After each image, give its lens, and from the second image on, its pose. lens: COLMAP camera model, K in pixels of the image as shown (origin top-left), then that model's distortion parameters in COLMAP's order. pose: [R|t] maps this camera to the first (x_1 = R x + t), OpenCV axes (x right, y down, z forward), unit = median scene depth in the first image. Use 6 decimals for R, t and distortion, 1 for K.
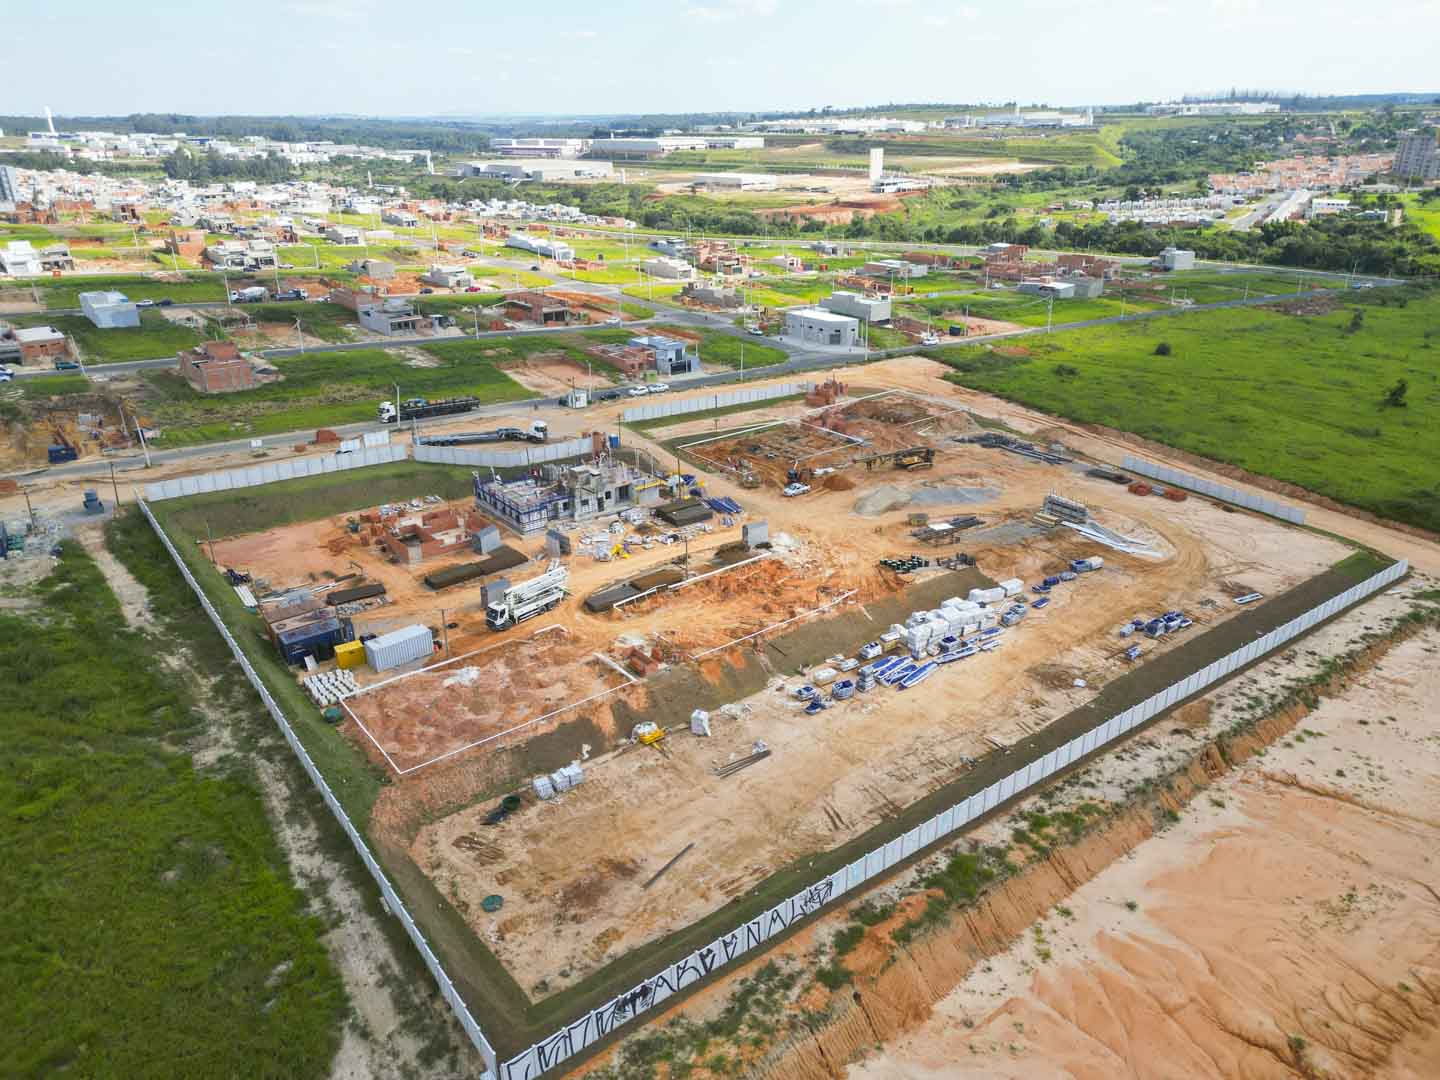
lens RADIAL K [[1013.0, 0, 720.0], [0, 1013.0, 540.0], [0, 0, 1]] dist [0.078927, -0.079625]
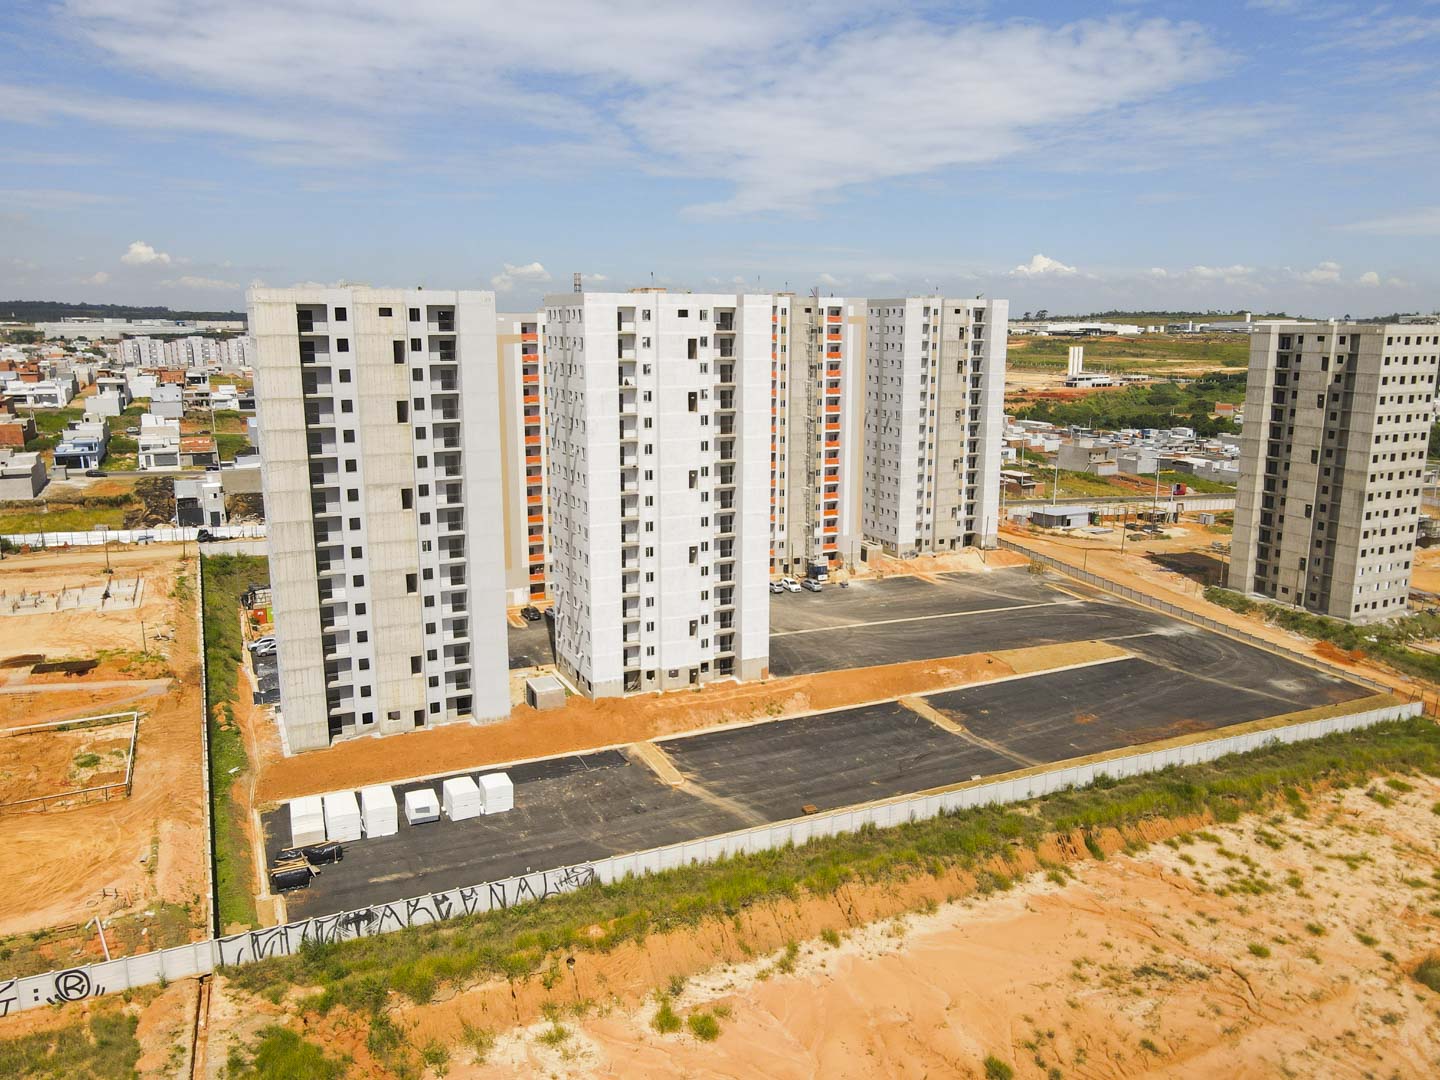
lens RADIAL K [[1073.9, 0, 714.6], [0, 1073.9, 528.8], [0, 0, 1]] dist [0.012238, 0.001101]
pose [[0.978083, 0.052921, -0.201377, 0.043198], [-0.092514, 0.976904, -0.192611, 0.019307], [0.186533, 0.207020, 0.960390, -0.010877]]
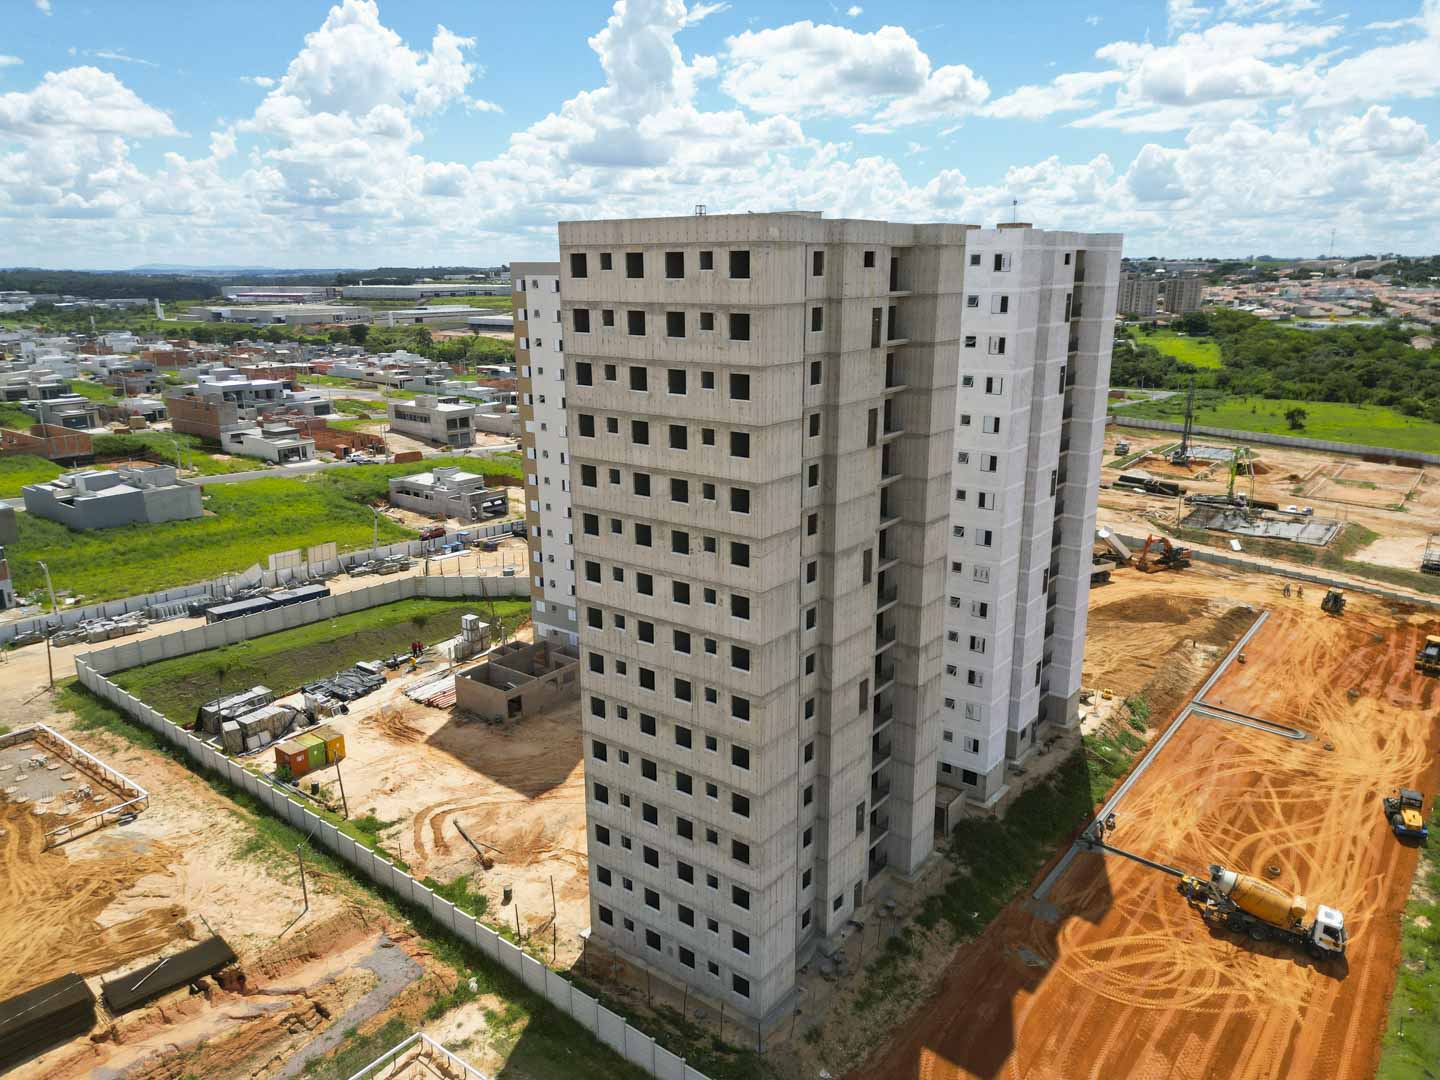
lens RADIAL K [[1015.9, 0, 722.7], [0, 1015.9, 540.0], [0, 0, 1]] dist [0.082518, -0.086002]
pose [[0.967668, -0.060082, 0.244968, -0.053882], [0.093265, 0.987613, -0.126186, -0.000073], [-0.234352, 0.144953, 0.961284, 0.037231]]
